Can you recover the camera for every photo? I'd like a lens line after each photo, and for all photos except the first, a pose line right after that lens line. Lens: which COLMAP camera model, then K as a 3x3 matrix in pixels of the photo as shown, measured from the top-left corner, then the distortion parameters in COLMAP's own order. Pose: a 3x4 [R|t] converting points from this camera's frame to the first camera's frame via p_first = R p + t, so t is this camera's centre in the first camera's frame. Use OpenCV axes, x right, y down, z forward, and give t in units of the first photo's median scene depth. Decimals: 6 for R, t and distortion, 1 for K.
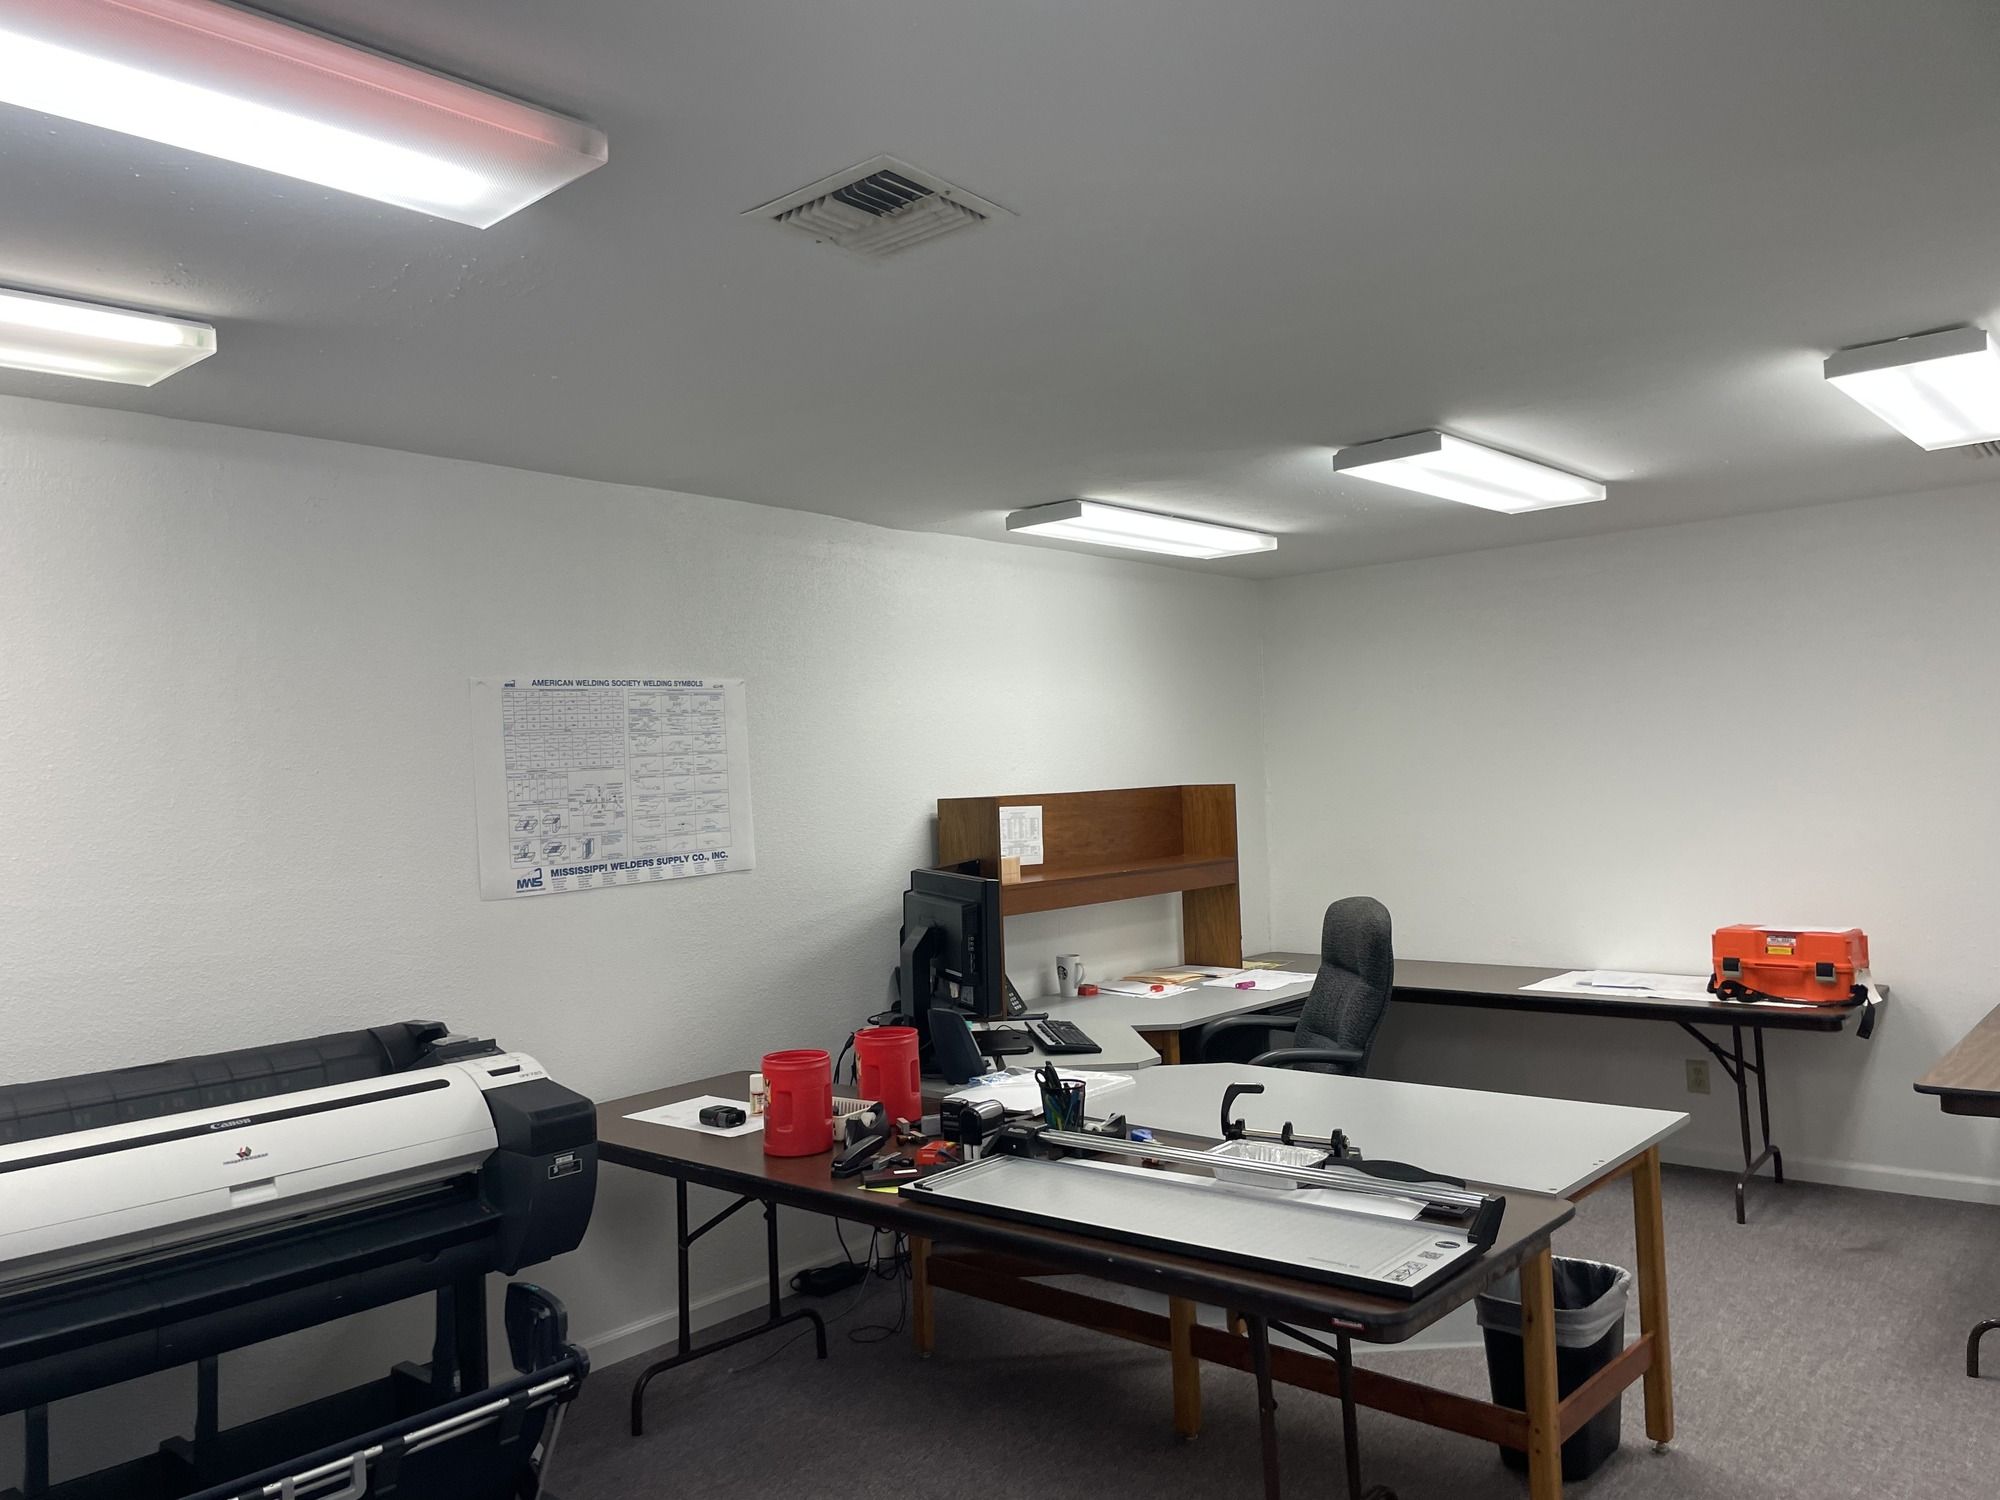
lens RADIAL K [[1518.6, 0, 998.0], [0, 1518.6, 744.1], [0, 0, 1]] dist [0.027318, -0.024566]
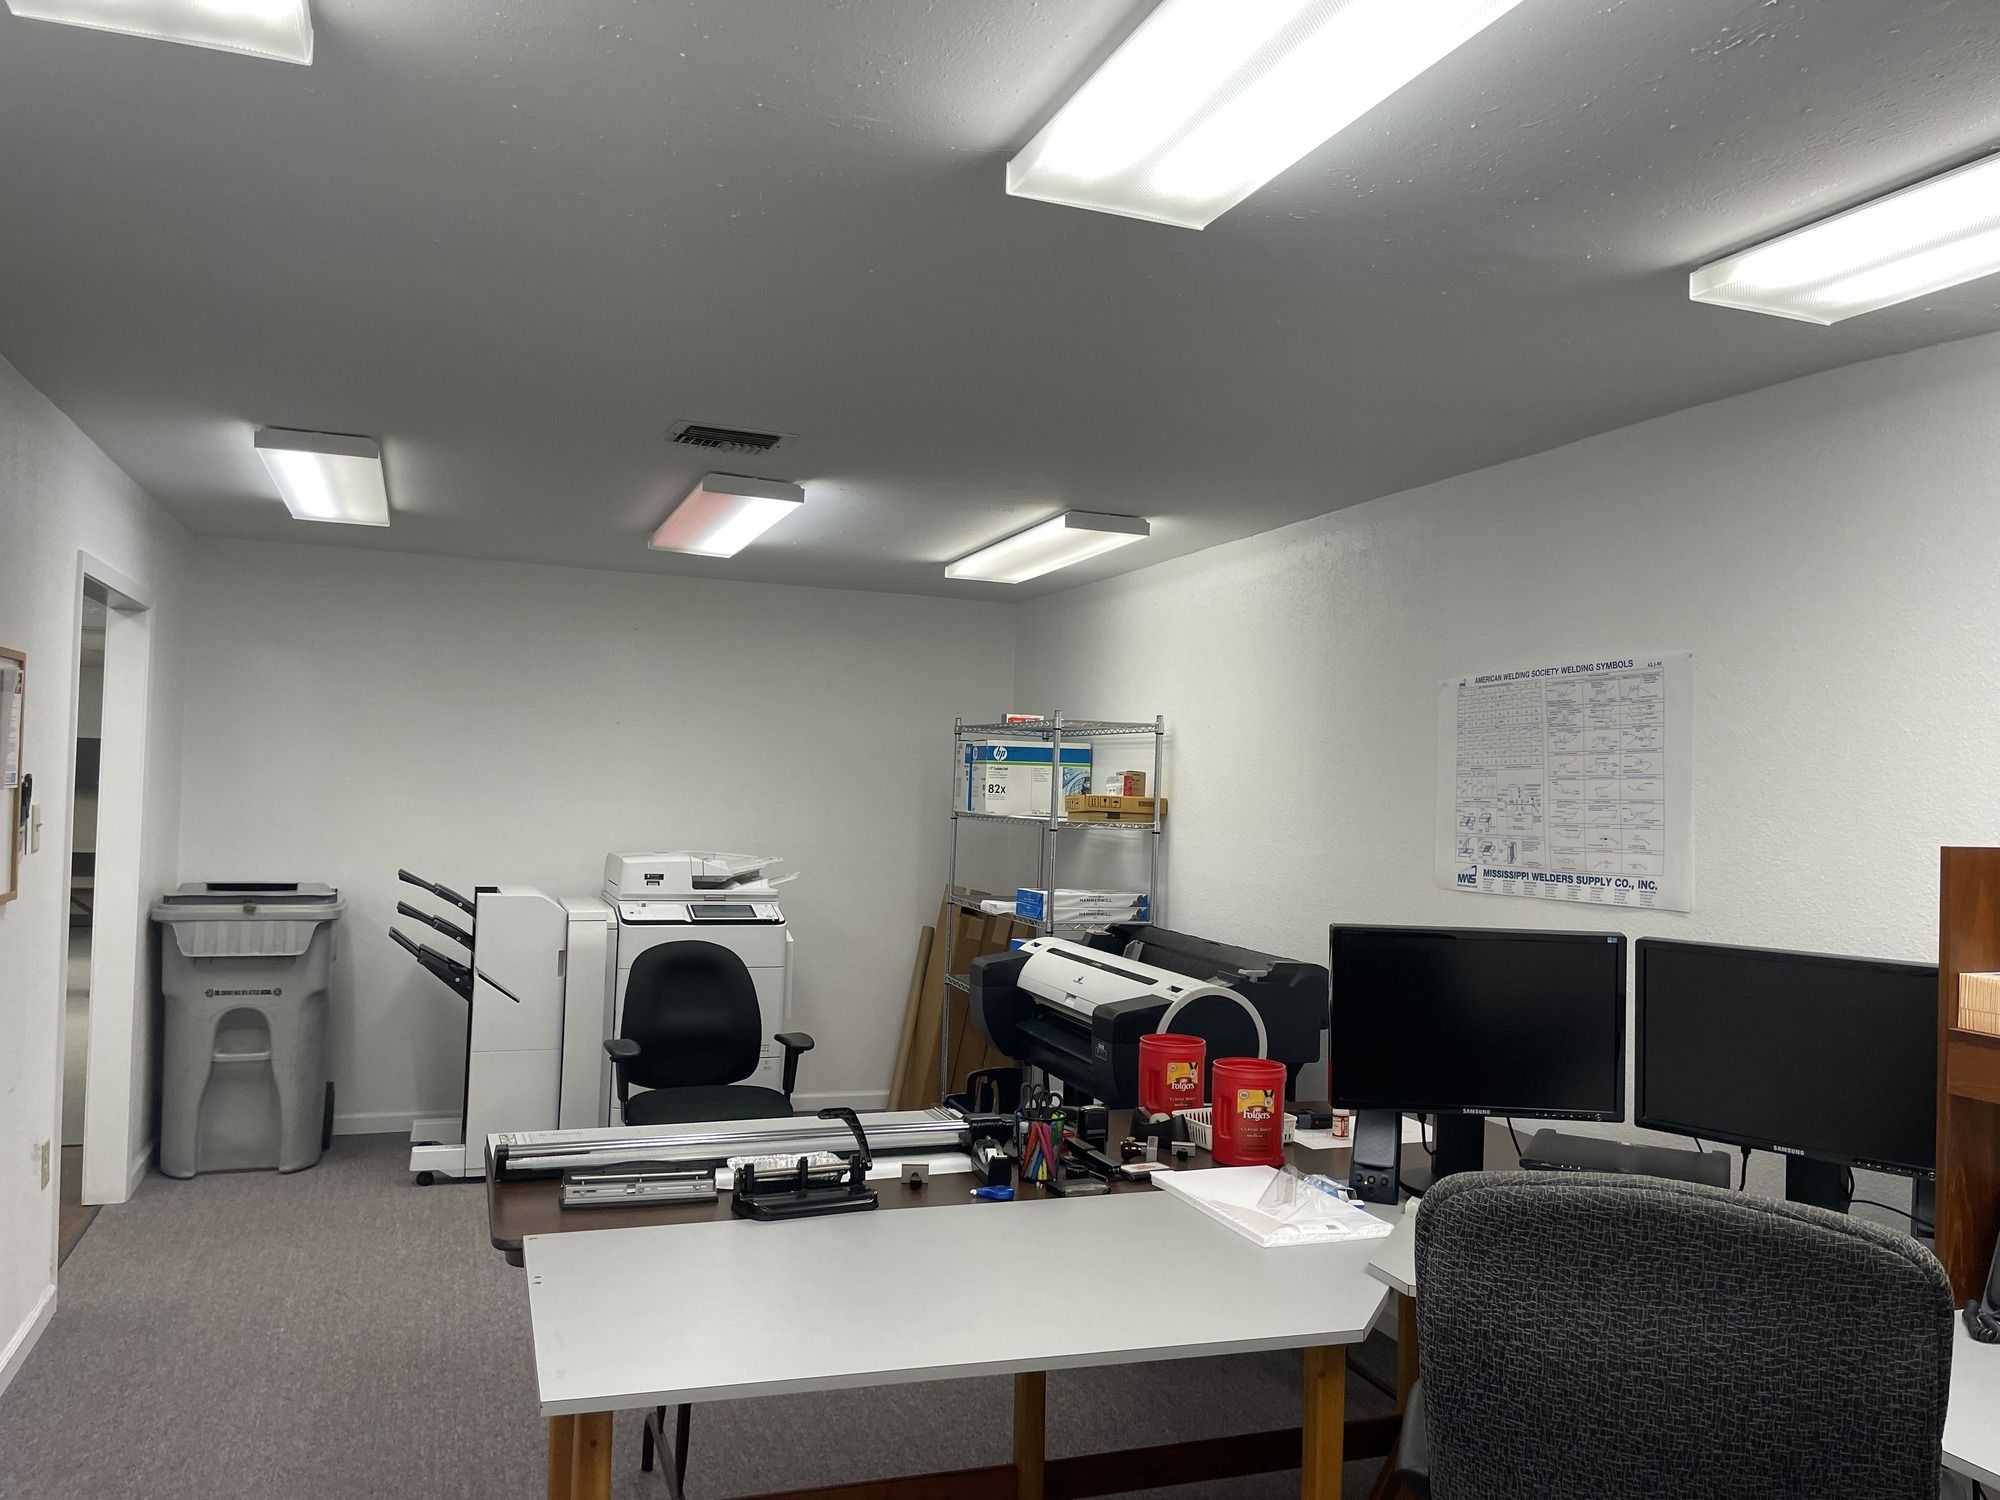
lens RADIAL K [[1518.6, 0, 1000.3], [0, 1518.6, 751.2], [0, 0, 1]] dist [0.027318, -0.024566]
pose [[-0.507303, 0.008318, -0.861728, 0.679862], [0.009241, 0.999948, 0.004212, -0.000760], [0.861718, -0.005826, -0.507354, 1.170485]]
